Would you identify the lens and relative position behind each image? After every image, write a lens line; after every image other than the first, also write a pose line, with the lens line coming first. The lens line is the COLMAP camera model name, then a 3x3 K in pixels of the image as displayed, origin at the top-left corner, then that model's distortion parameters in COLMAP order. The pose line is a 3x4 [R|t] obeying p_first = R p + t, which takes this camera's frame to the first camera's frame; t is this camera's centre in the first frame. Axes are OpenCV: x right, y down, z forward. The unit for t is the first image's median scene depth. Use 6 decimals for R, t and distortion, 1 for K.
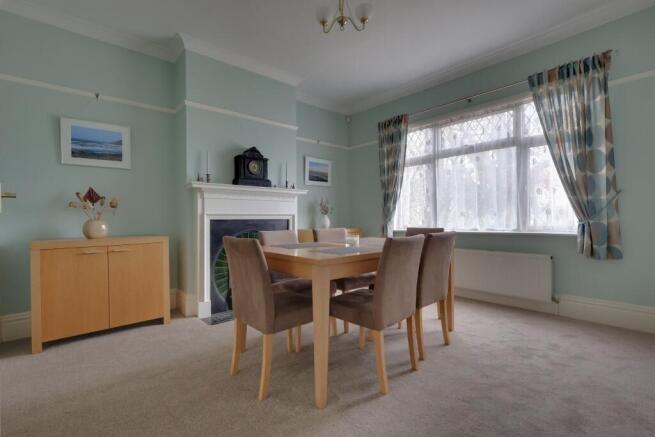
lens RADIAL K [[301.7, 0, 334.1], [0, 301.7, 217.6], [0, 0, 1]] dist [0.004812, -0.000241]
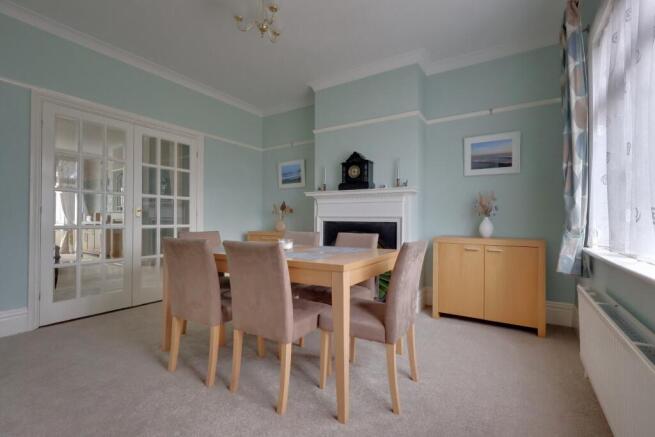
lens RADIAL K [[301.7, 0, 332.4], [0, 301.7, 216.6], [0, 0, 1]] dist [0.004812, -0.000241]
pose [[0.251521, -0.000878, -0.967852, 0.637934], [-0.010004, 0.999944, -0.003507, -0.006032], [0.967800, 0.010564, 0.251498, 0.593616]]
